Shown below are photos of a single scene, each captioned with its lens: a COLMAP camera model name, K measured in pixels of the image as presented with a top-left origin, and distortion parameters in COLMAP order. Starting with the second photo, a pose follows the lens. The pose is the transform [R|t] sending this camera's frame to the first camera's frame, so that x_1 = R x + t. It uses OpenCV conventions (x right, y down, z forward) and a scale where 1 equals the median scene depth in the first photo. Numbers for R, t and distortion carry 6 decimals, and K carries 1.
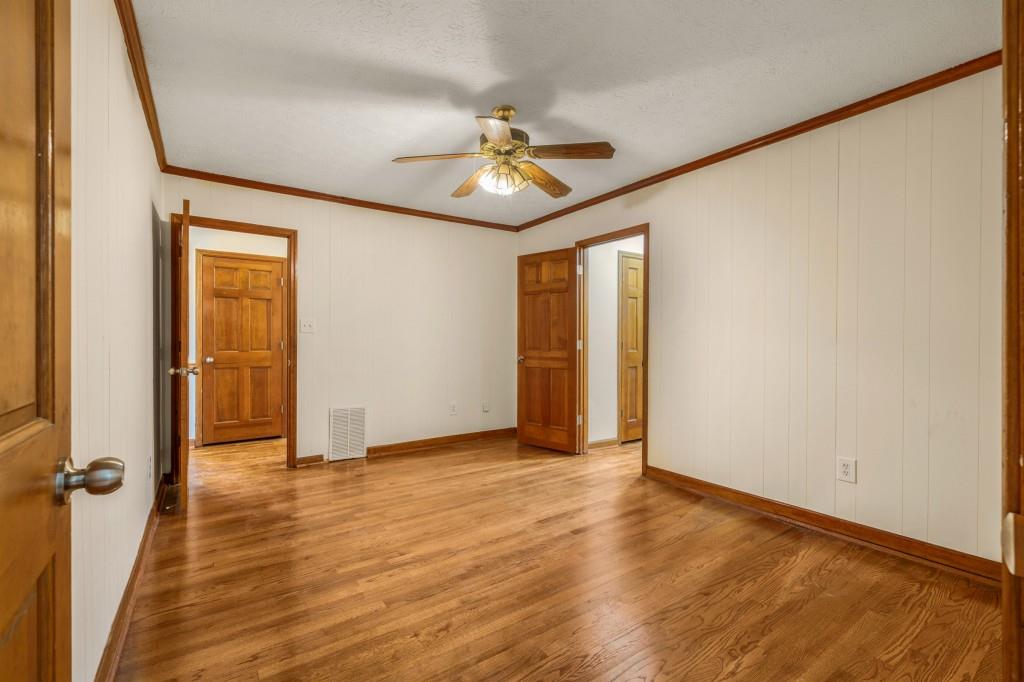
lens RADIAL K [[458.0, 0, 508.8], [0, 458.0, 343.2], [0, 0, 1]] dist [0.001046, 0.000373]
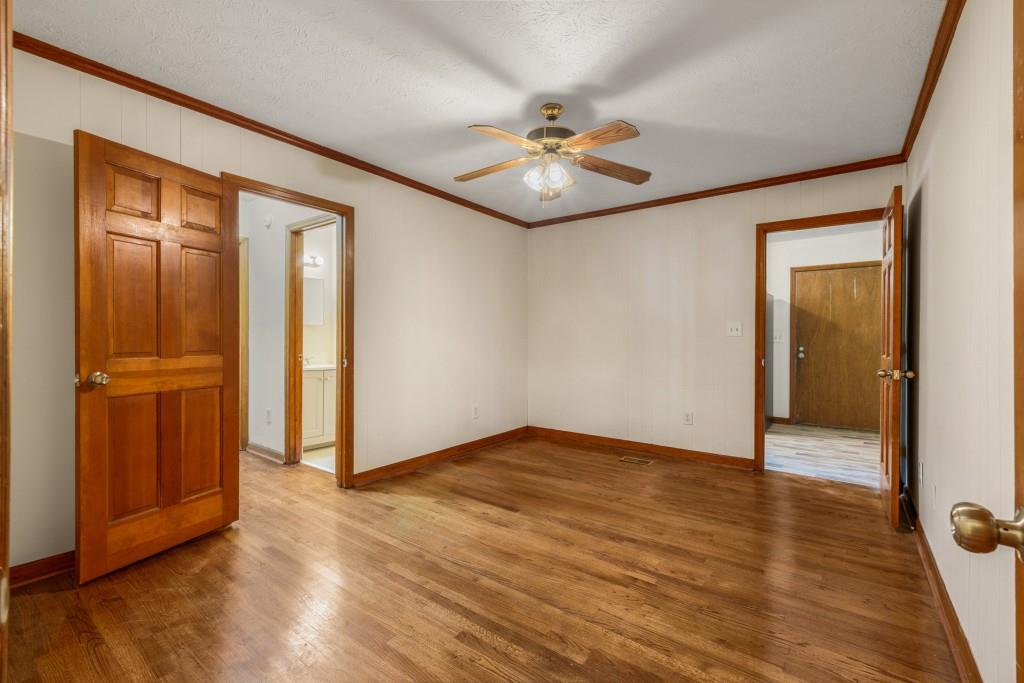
lens RADIAL K [[458.0, 0, 508.8], [0, 458.0, 343.7], [0, 0, 1]] dist [0.001046, 0.000373]
pose [[-0.350040, -0.015105, 0.936613, -0.841142], [-0.002821, 0.999882, 0.015071, -0.011601], [-0.936730, 0.002633, -0.350042, 1.324534]]
